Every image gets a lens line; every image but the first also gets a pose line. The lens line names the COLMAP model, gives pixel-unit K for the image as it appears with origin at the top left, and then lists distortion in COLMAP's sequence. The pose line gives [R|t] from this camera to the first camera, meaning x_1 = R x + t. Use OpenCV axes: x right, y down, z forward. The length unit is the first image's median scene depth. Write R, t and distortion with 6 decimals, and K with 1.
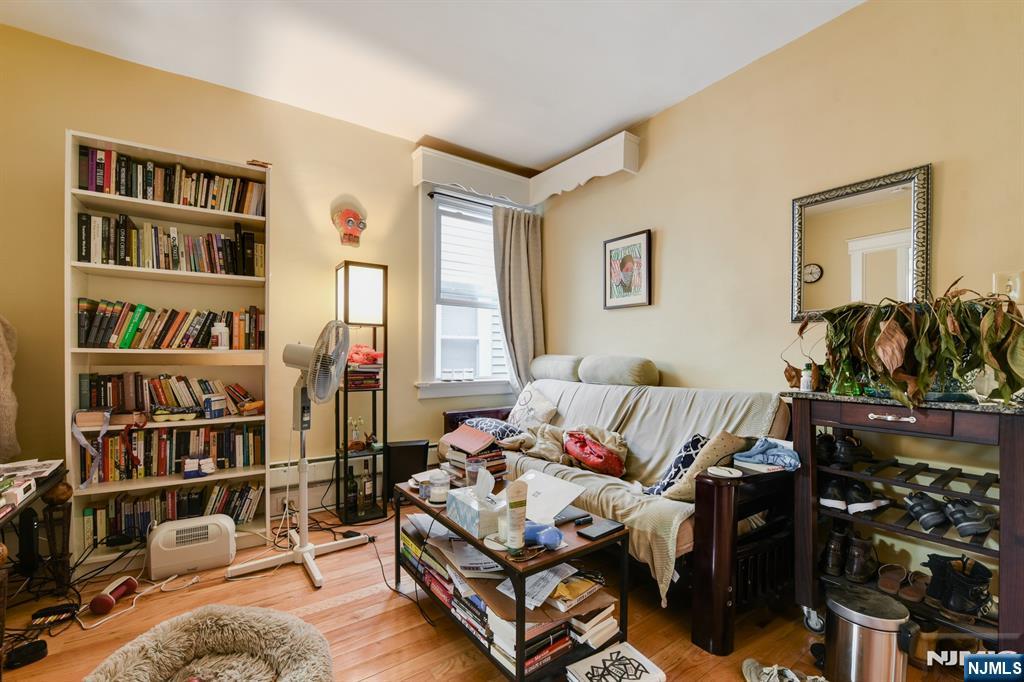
lens RADIAL K [[420.9, 0, 497.5], [0, 420.9, 366.8], [0, 0, 1]] dist [-0.021030, -0.000704]
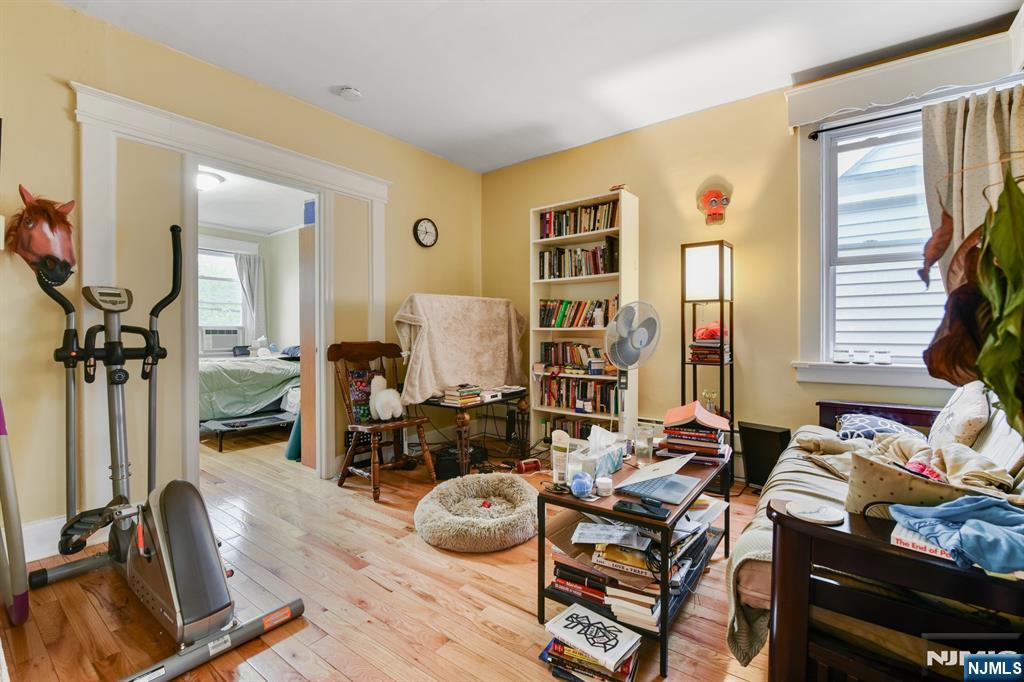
lens RADIAL K [[449.0, 0, 513.2], [0, 449.0, 335.1], [0, 0, 1]] dist [-0.013979, -0.002124]
pose [[0.322165, 0.003113, -0.946679, 0.683901], [-0.018985, 0.999815, -0.003173, -0.003948], [0.946493, 0.018995, 0.322164, 0.229528]]
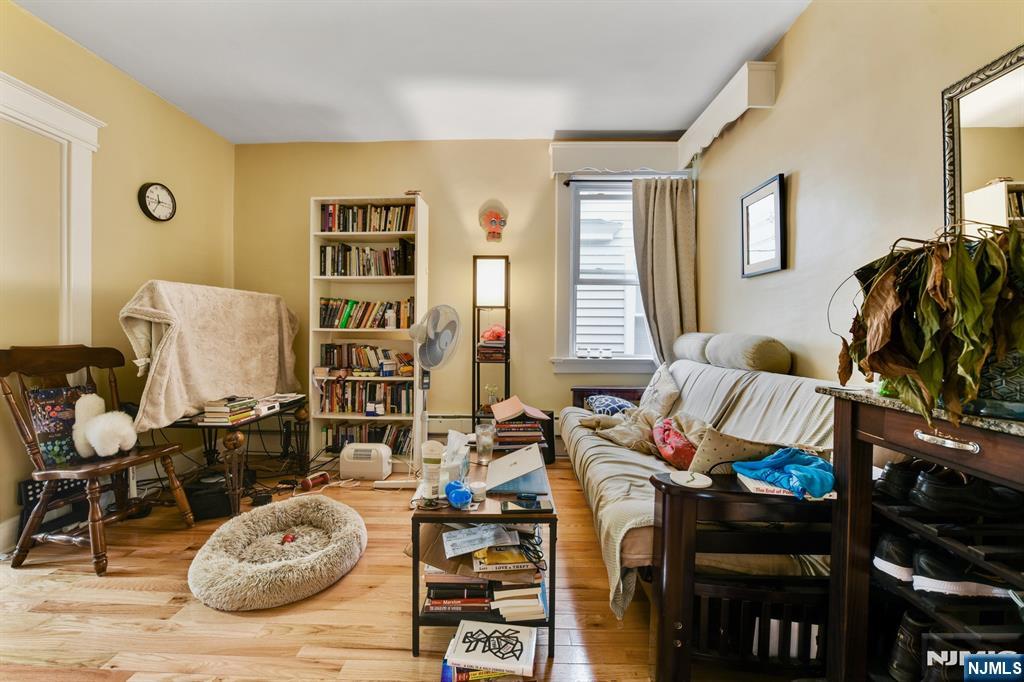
lens RADIAL K [[408.2, 0, 512.7], [0, 408.2, 337.5], [0, 0, 1]] dist [-0.018182, -0.002428]
pose [[0.813866, 0.007910, -0.580999, 0.476900], [-0.016817, 0.999809, -0.009946, -0.004254], [0.580810, 0.017865, 0.813843, 0.110589]]
